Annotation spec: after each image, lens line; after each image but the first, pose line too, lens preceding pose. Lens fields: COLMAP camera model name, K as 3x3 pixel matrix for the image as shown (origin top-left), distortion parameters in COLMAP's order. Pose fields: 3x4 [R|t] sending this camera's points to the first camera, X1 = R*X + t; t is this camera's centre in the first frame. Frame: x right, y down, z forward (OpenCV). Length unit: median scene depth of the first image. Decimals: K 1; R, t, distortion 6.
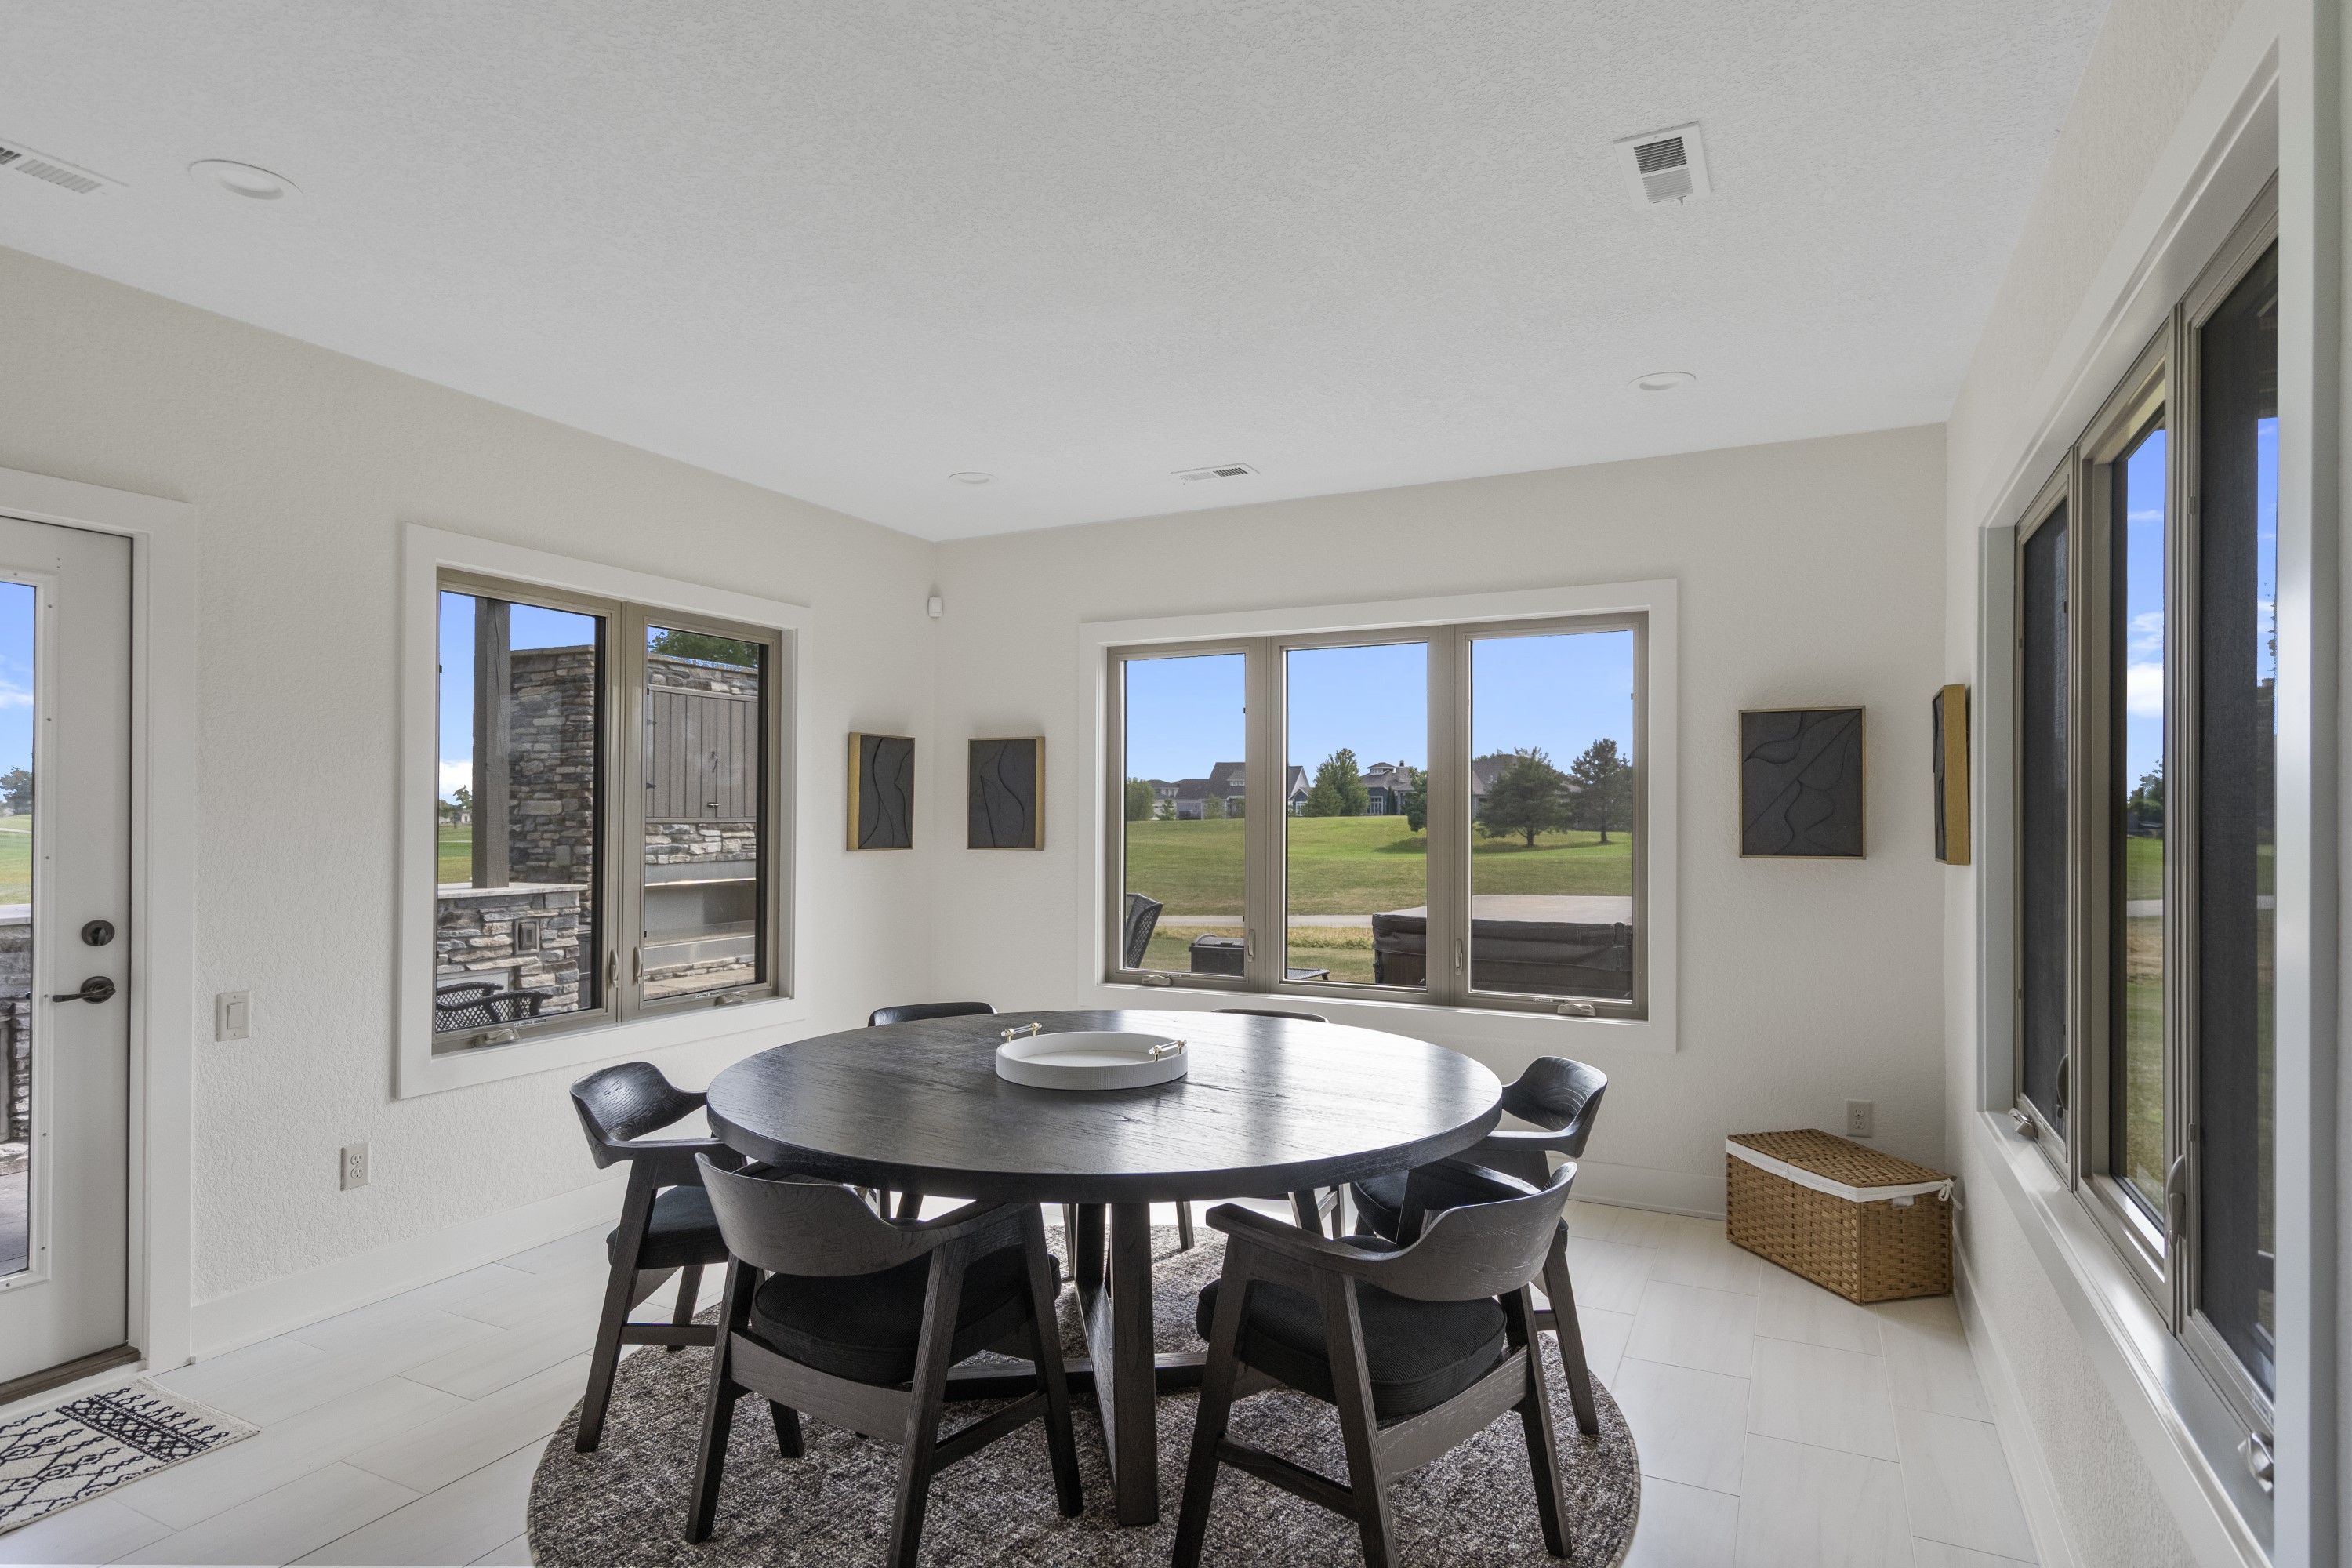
lens RADIAL K [[1273.1, 0, 1176.0], [0, 1273.1, 784.0], [0, 0, 1]] dist [0.006214, -0.000072]
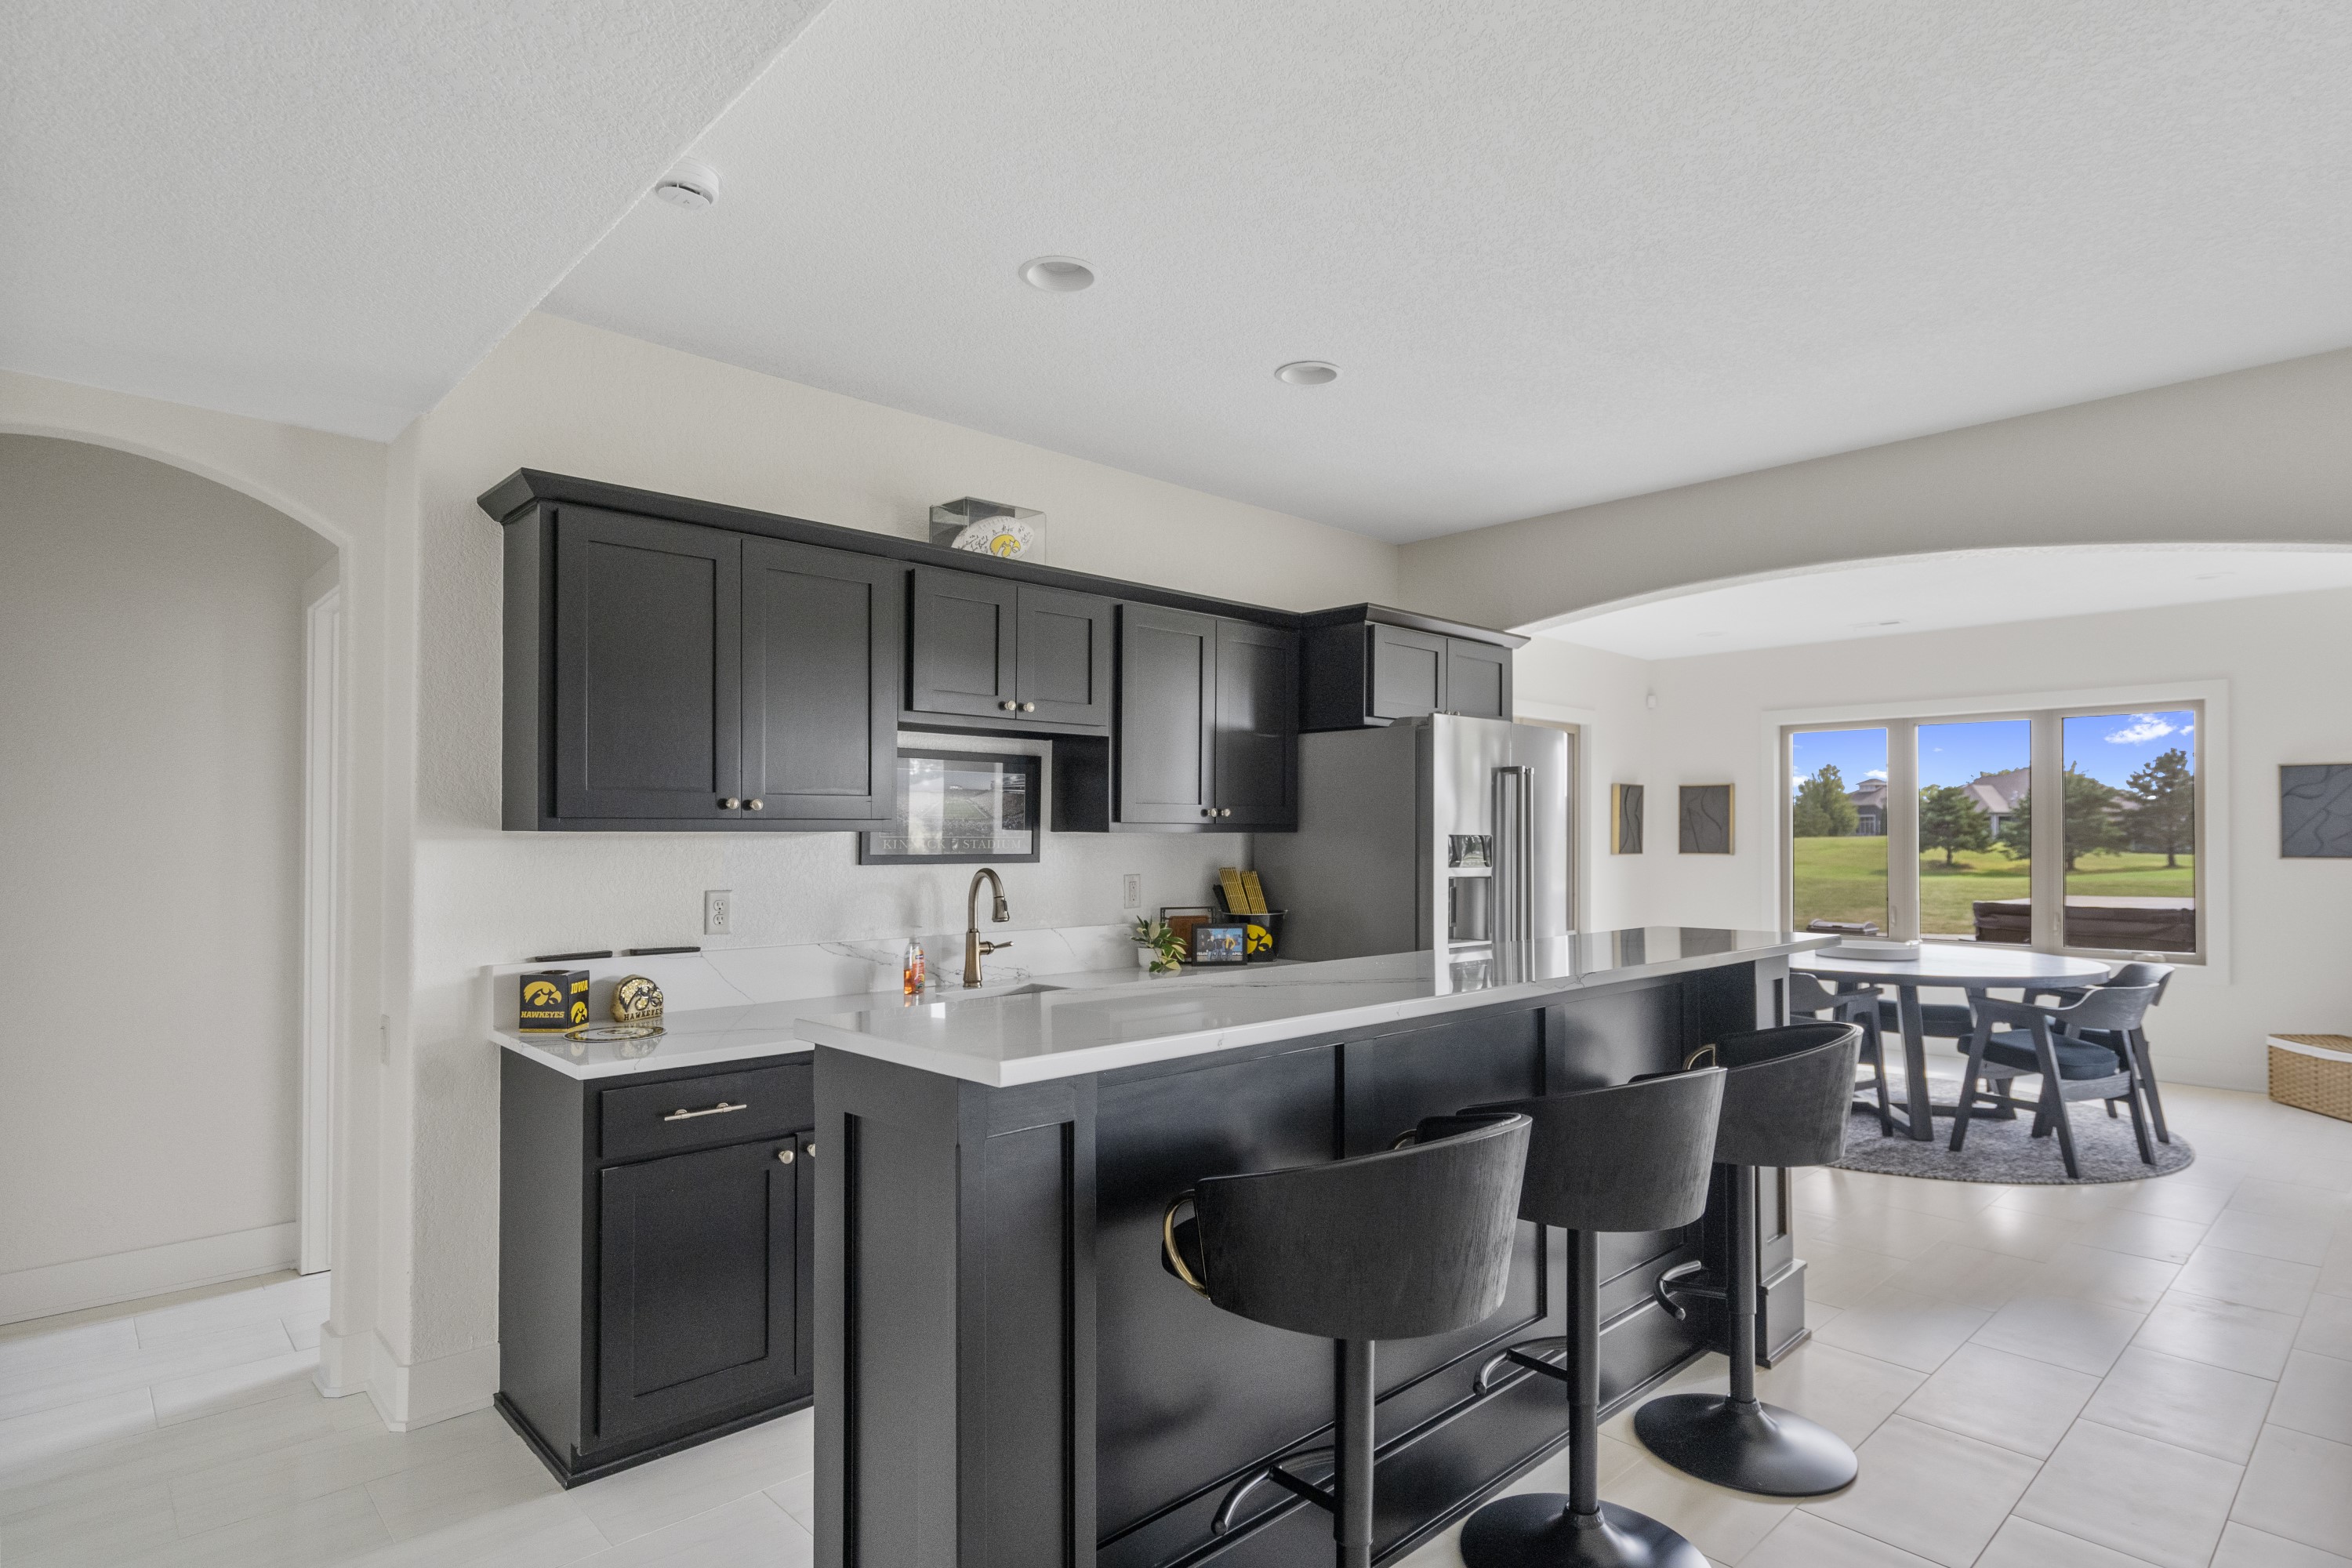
lens RADIAL K [[1220.1, 0, 1164.5], [0, 1220.1, 812.1], [0, 0, 1]] dist [0.003932, 0.000966]
pose [[0.934342, -0.007798, -0.356291, -0.220005], [0.009496, 0.999950, 0.003017, -0.012337], [0.356250, -0.006202, 0.934370, -0.656849]]
